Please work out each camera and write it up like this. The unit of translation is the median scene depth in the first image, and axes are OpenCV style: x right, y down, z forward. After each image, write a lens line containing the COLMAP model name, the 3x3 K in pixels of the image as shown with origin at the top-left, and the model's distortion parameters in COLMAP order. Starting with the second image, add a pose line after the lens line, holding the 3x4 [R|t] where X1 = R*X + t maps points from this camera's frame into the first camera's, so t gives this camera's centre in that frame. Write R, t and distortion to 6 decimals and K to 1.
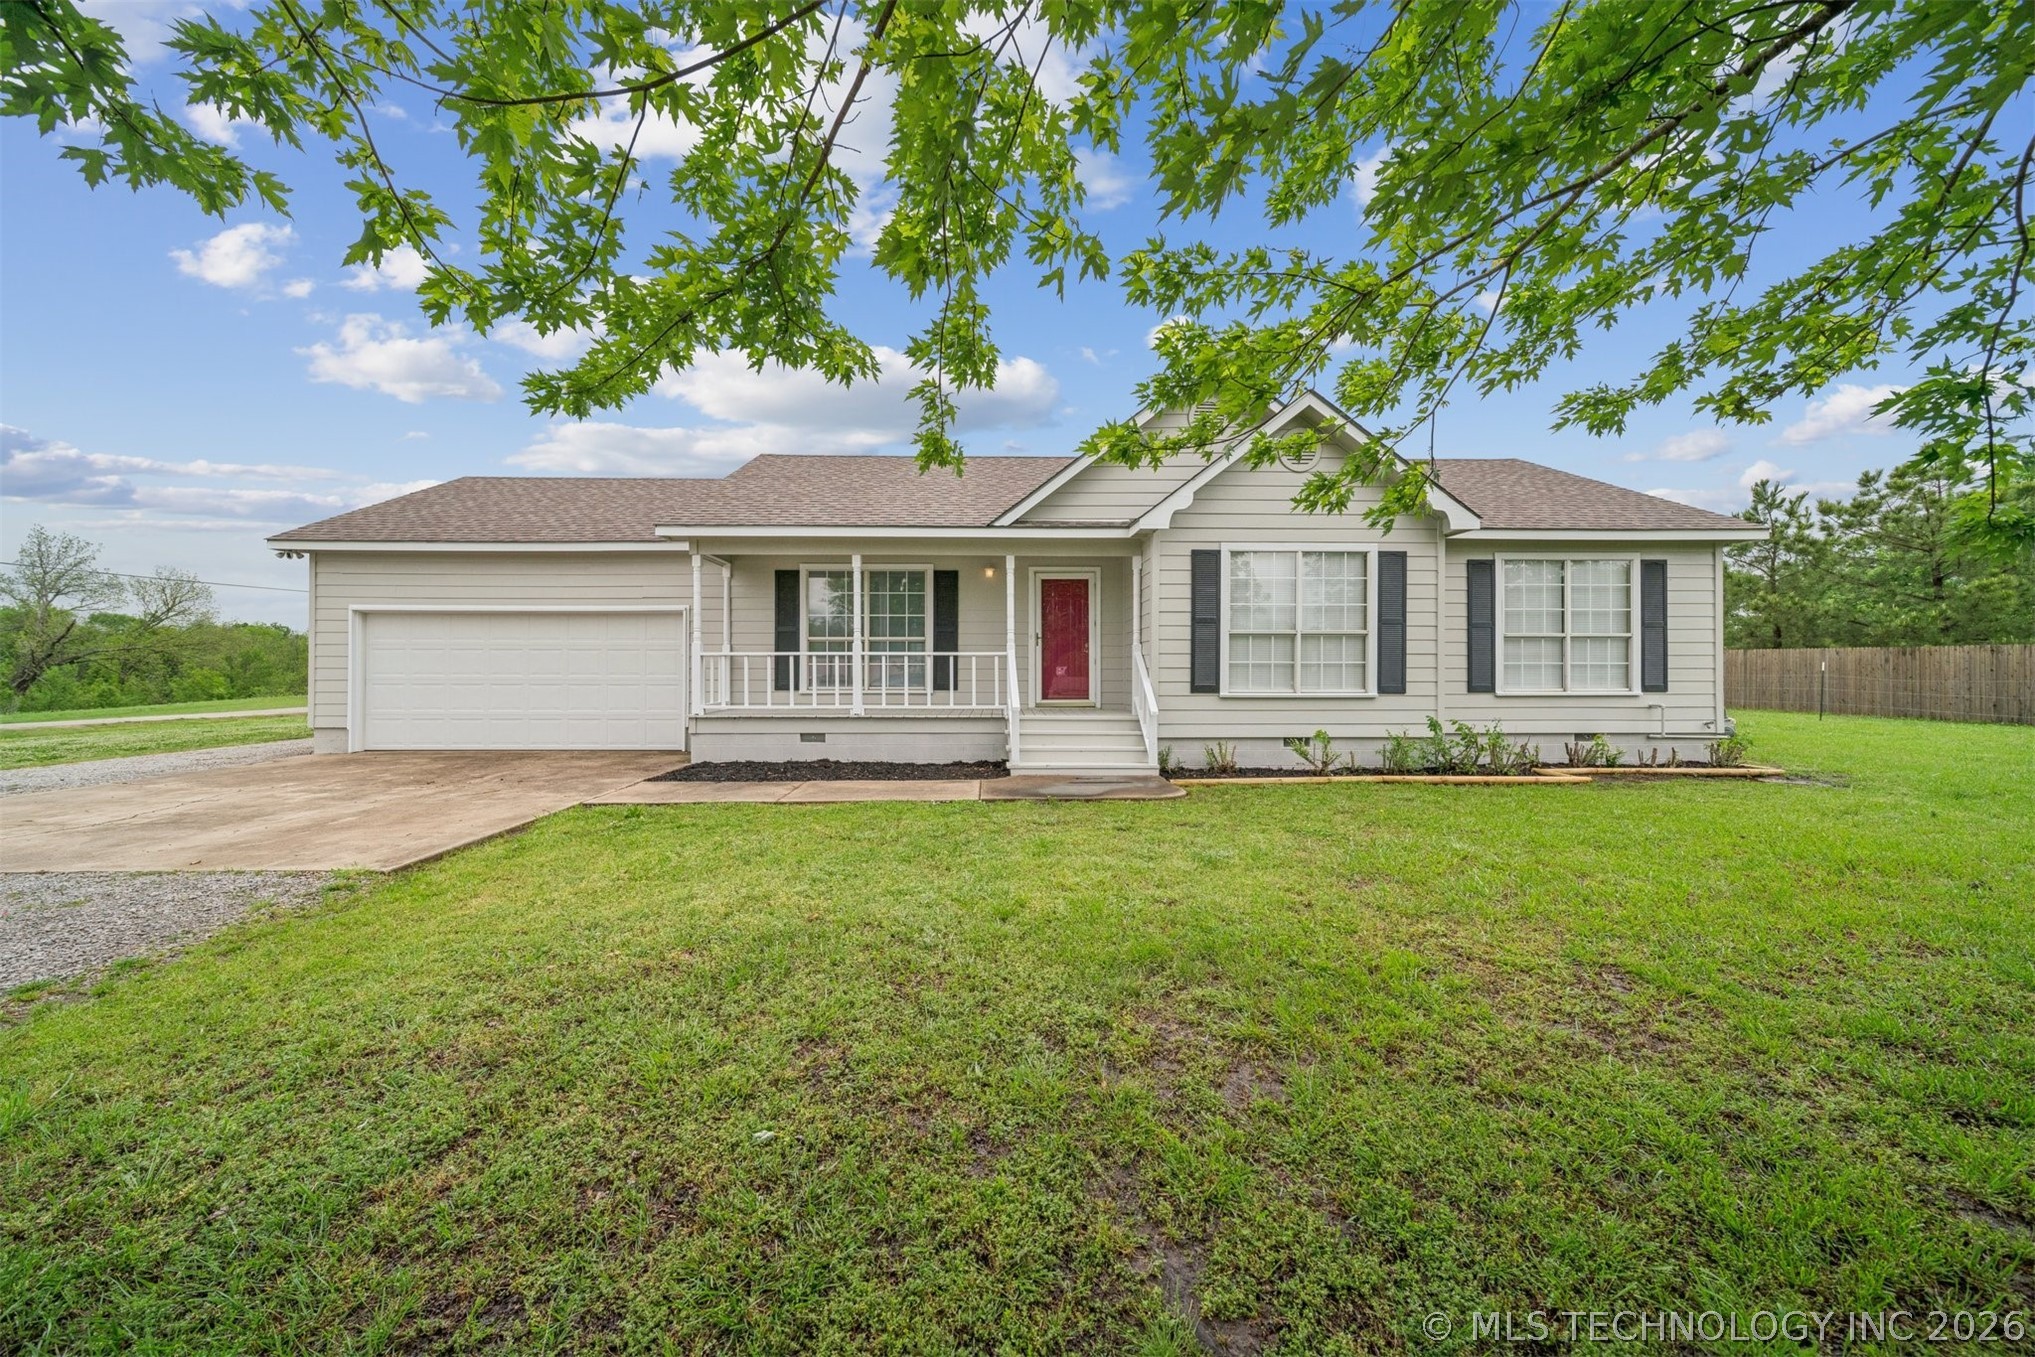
lens RADIAL K [[715.8, 0, 1015.4], [0, 715.8, 667.7], [0, 0, 1]] dist [-0.003417, -0.000241]
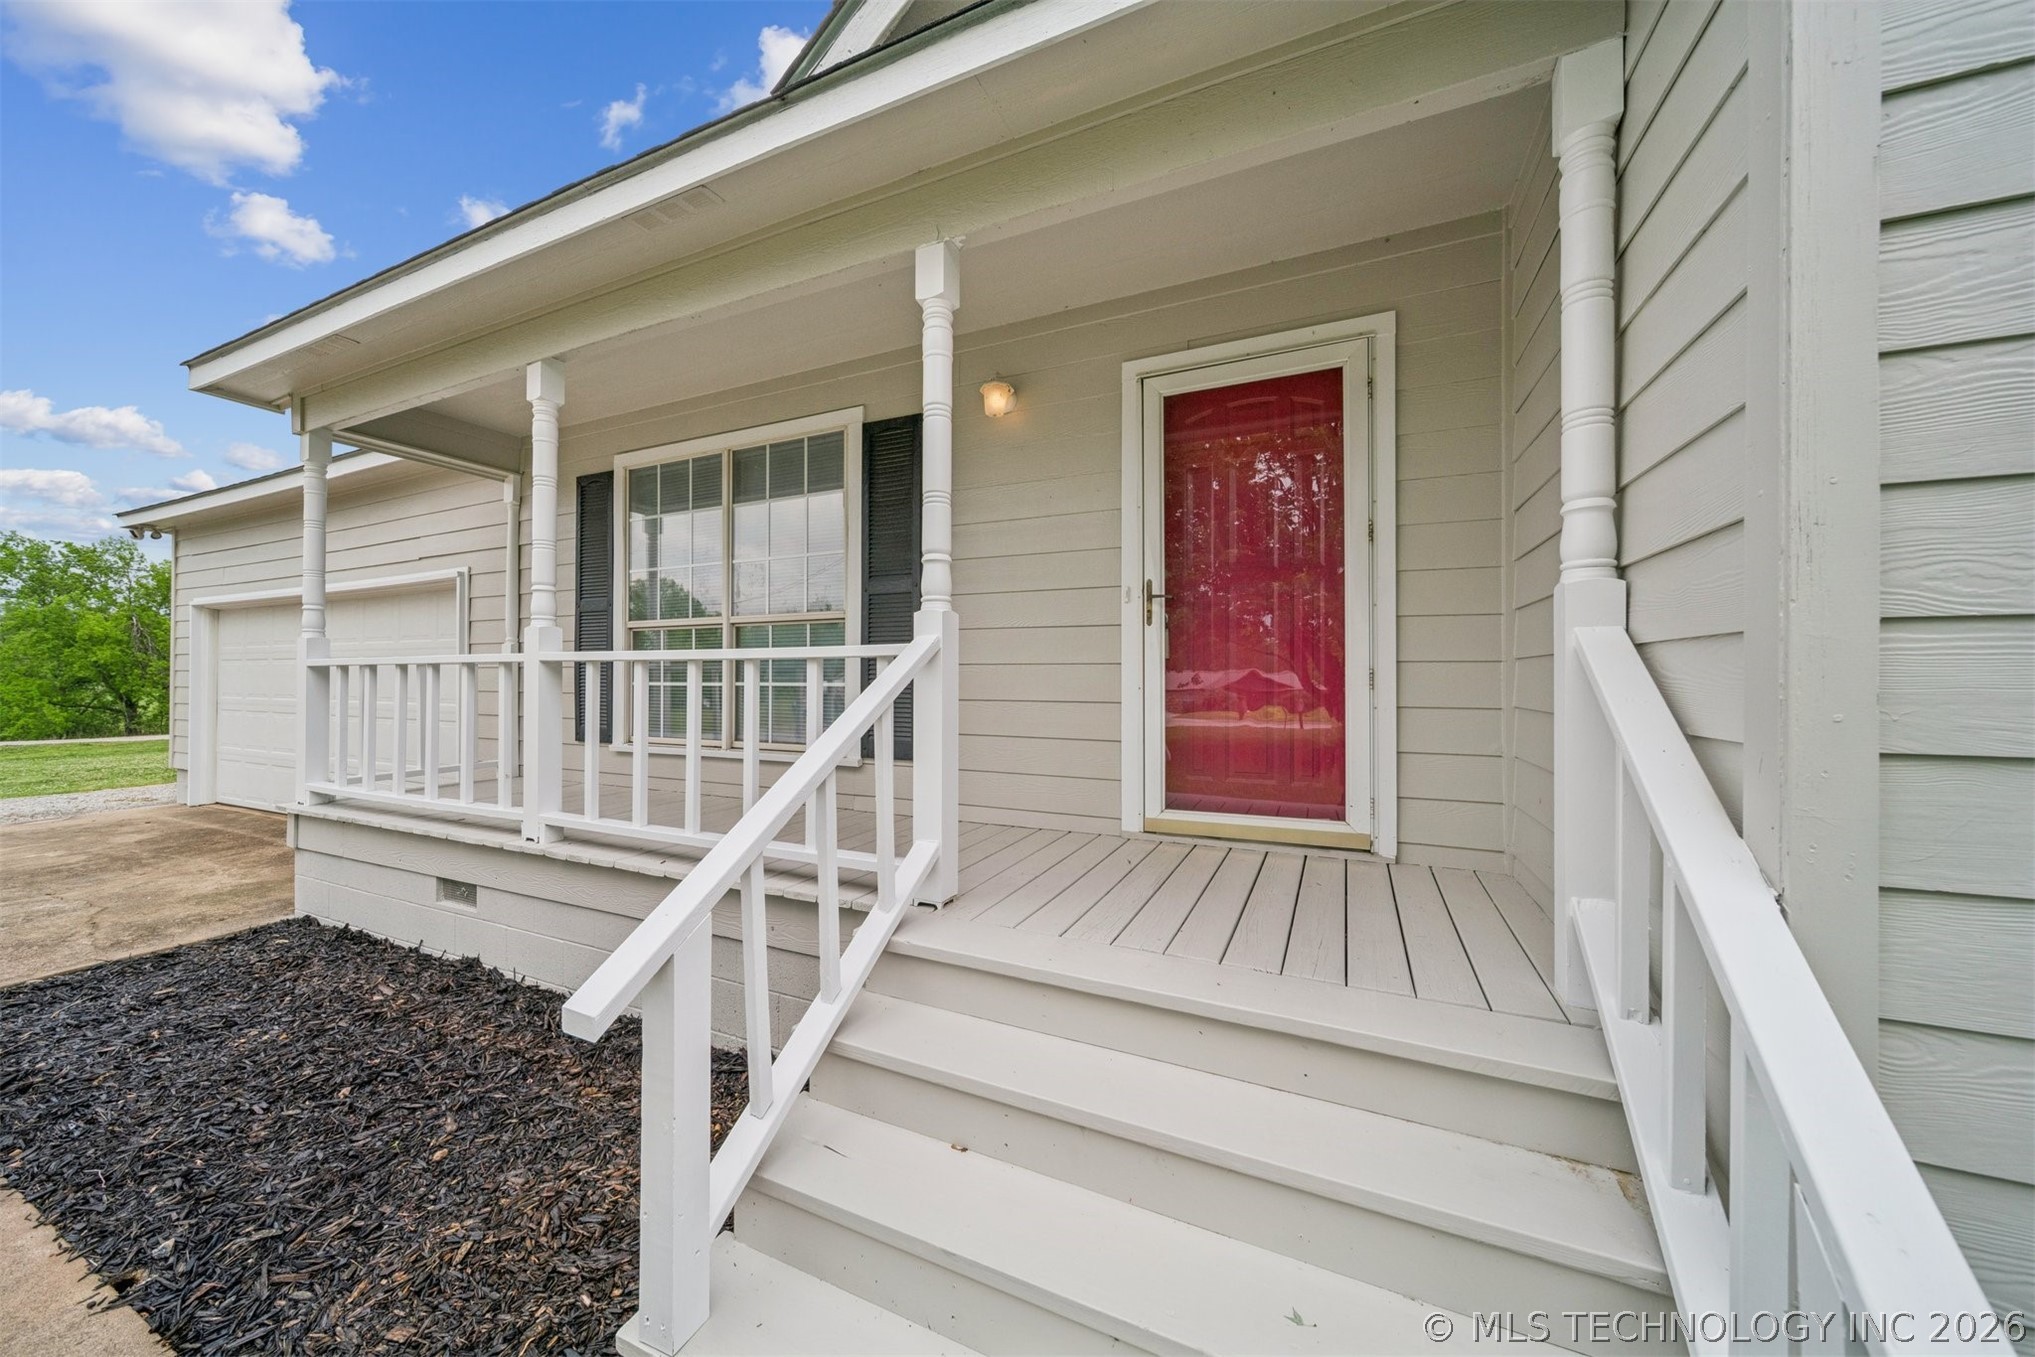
lens RADIAL K [[715.8, 0, 1008.6], [0, 715.8, 665.5], [0, 0, 1]] dist [-0.003417, -0.000241]
pose [[0.888275, -0.007775, -0.459246, 0.115031], [-0.000946, 0.999824, -0.018755, -0.007687], [0.459310, 0.017094, 0.888111, 0.723894]]
